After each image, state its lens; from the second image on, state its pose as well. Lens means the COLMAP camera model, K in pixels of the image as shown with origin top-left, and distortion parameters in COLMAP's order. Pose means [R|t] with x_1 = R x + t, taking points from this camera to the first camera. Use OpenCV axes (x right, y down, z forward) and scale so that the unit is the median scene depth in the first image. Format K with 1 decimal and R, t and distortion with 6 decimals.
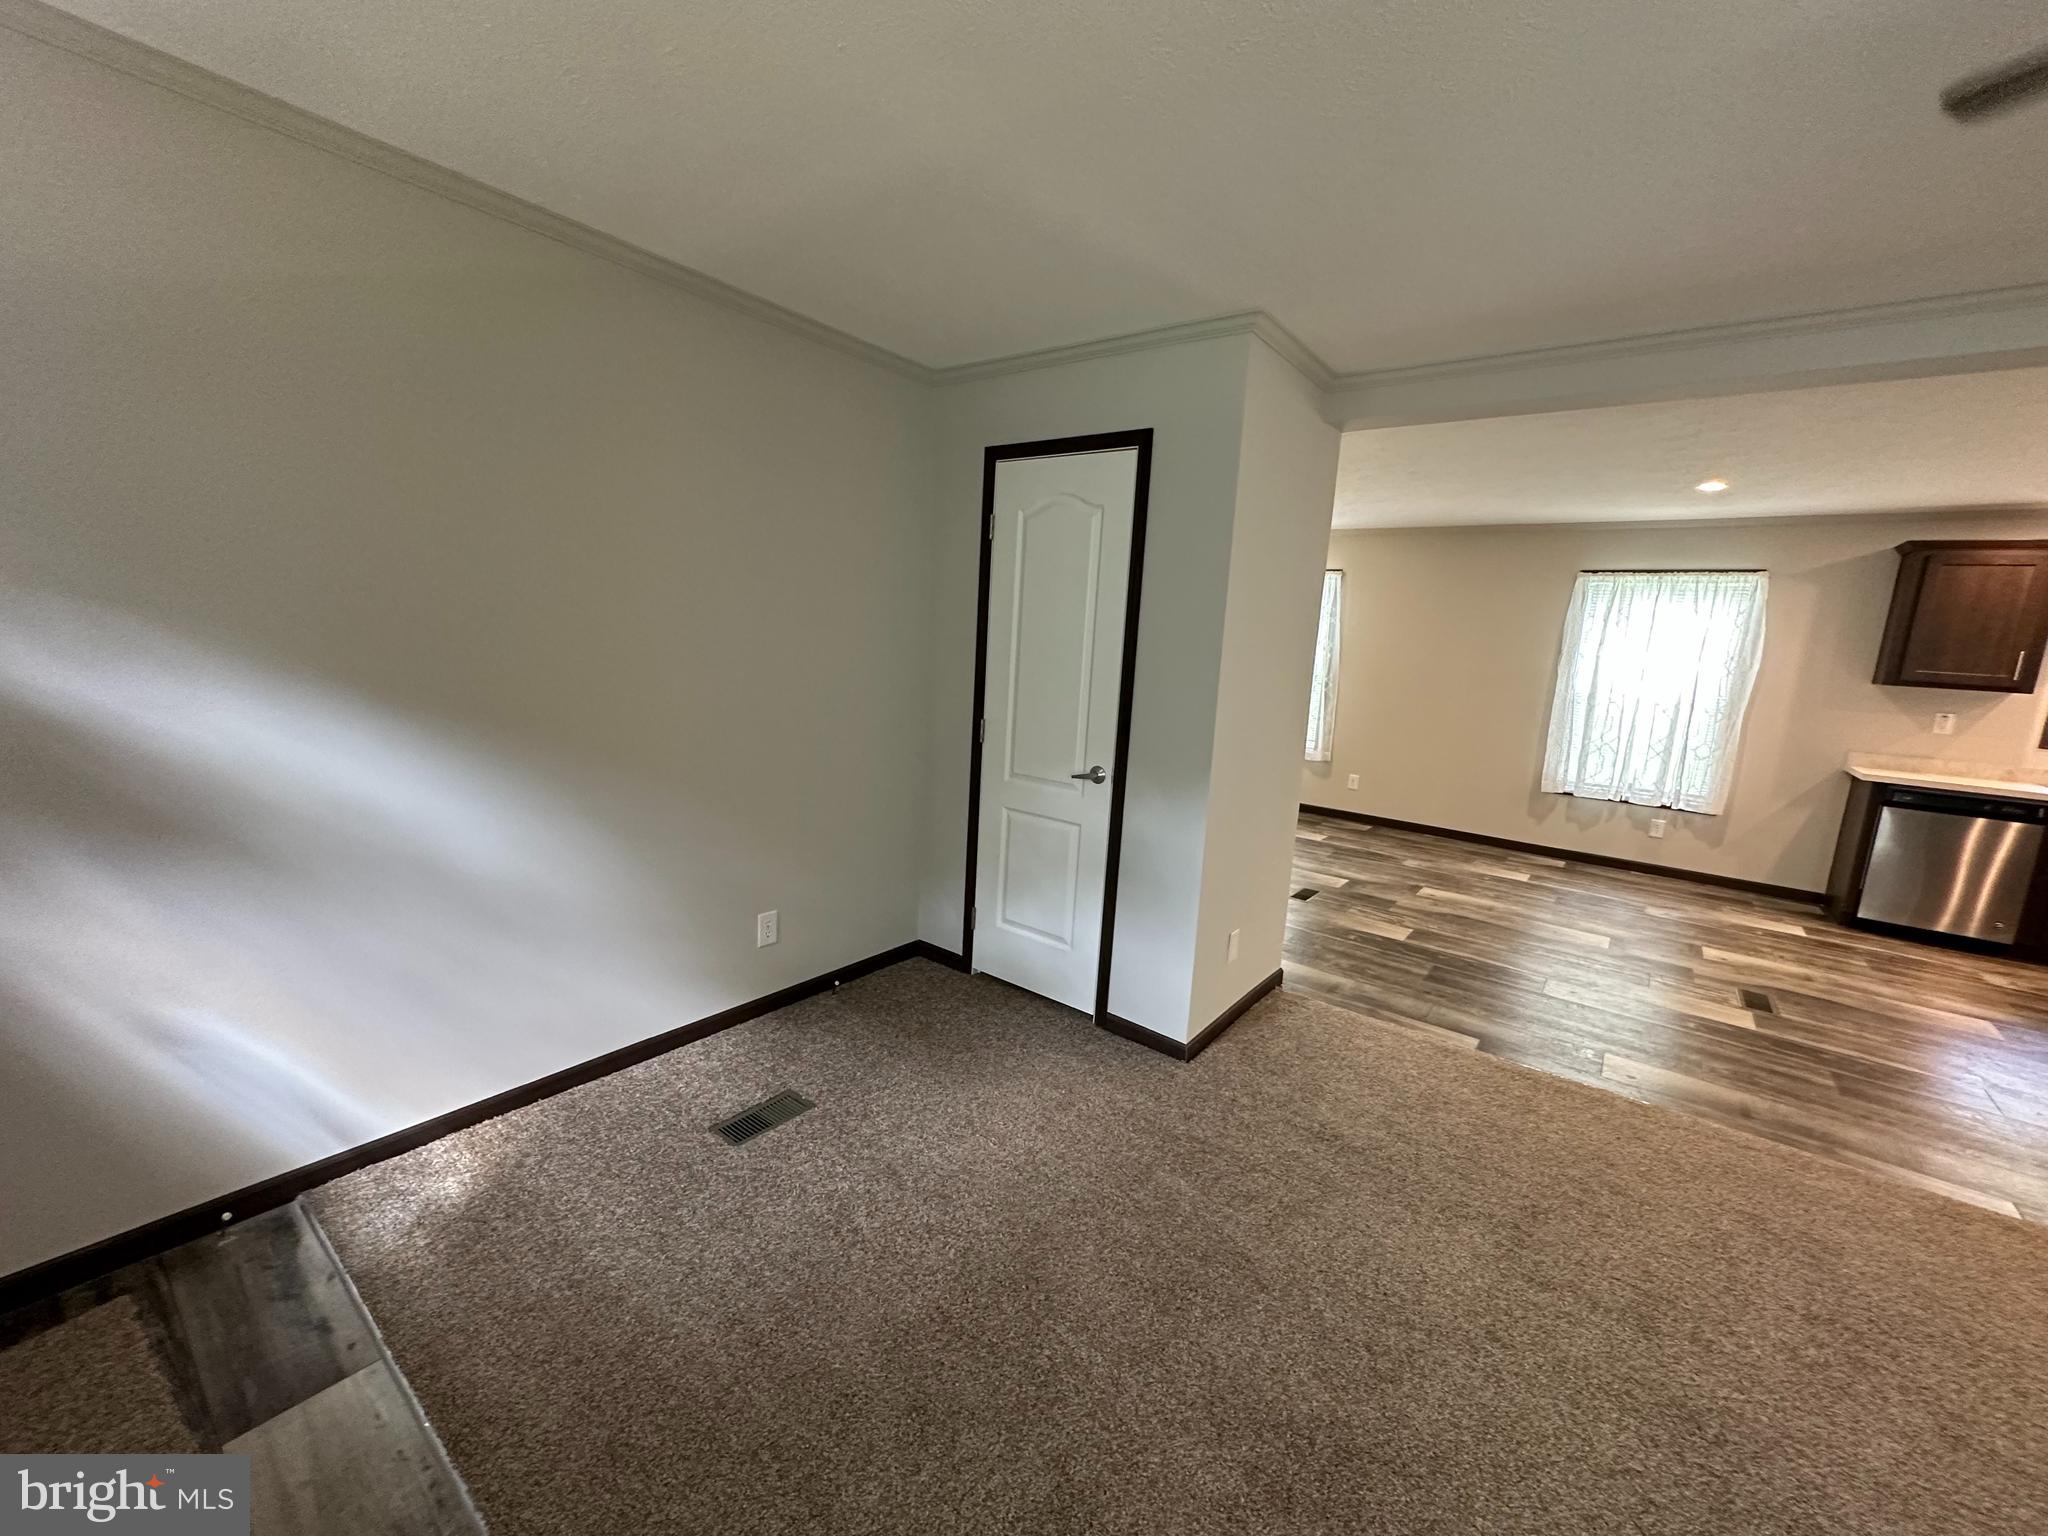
lens RADIAL K [[814.1, 0, 1010.5], [0, 814.1, 765.4], [0, 0, 1]] dist [0.001599, -0.000005]
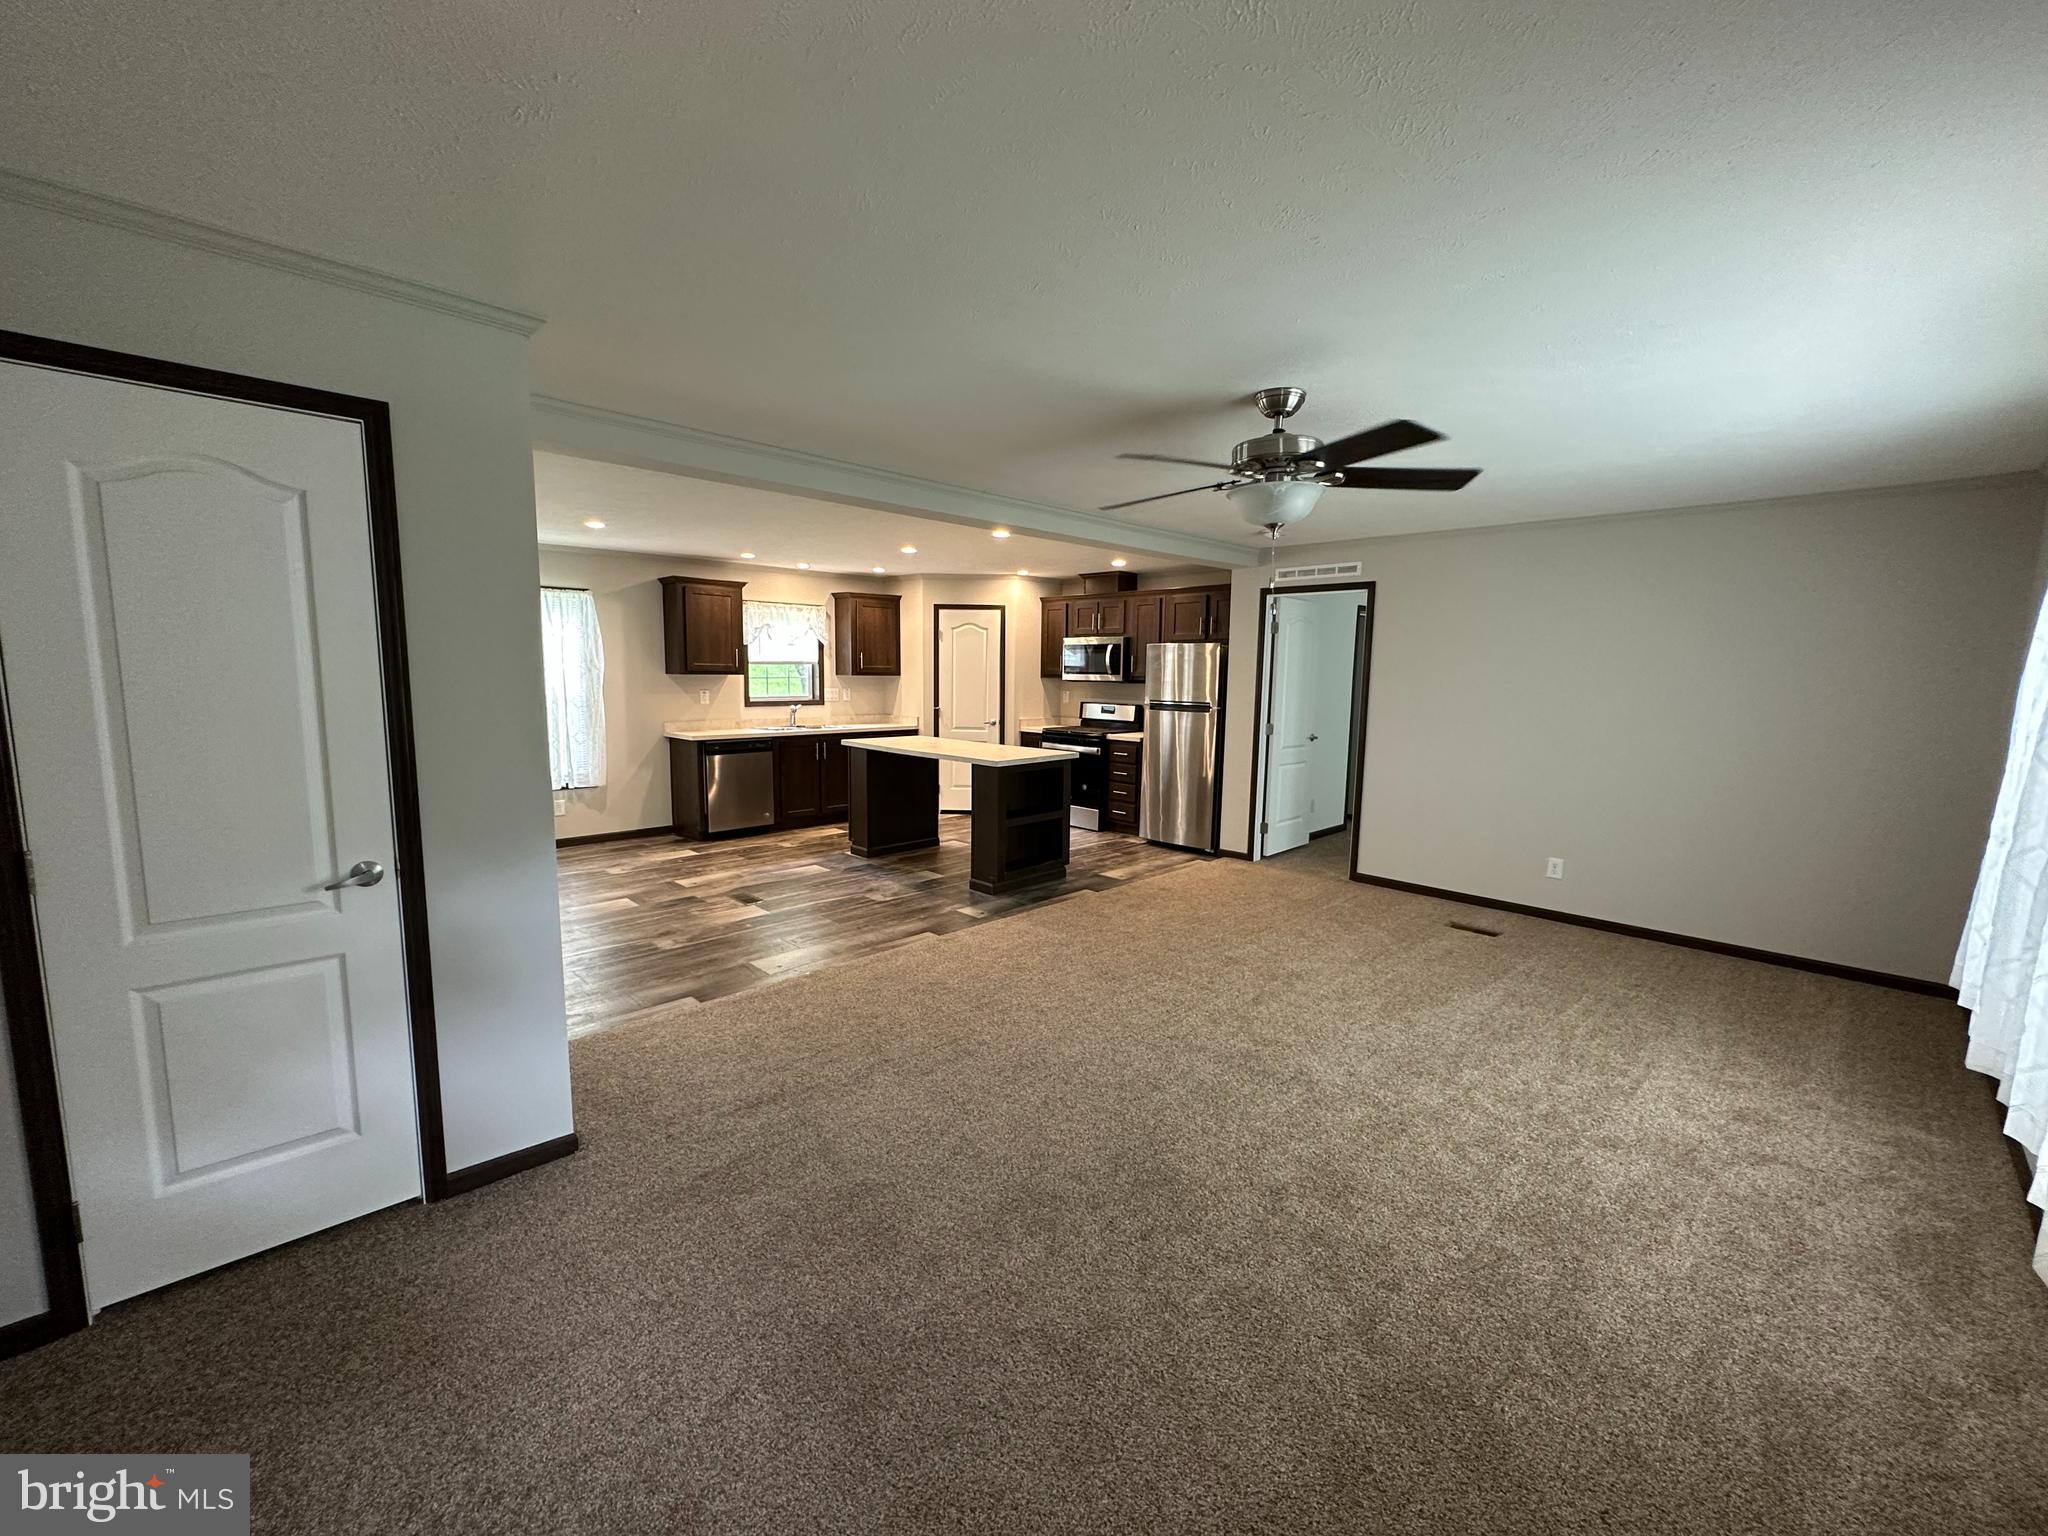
lens RADIAL K [[814.1, 0, 1026.5], [0, 814.1, 770.4], [0, 0, 1]] dist [0.001599, -0.000005]
pose [[0.133935, -0.173994, 0.975596, -0.480968], [0.156952, 0.975765, 0.152477, -0.092629], [-0.978482, 0.132700, 0.157998, 0.308905]]
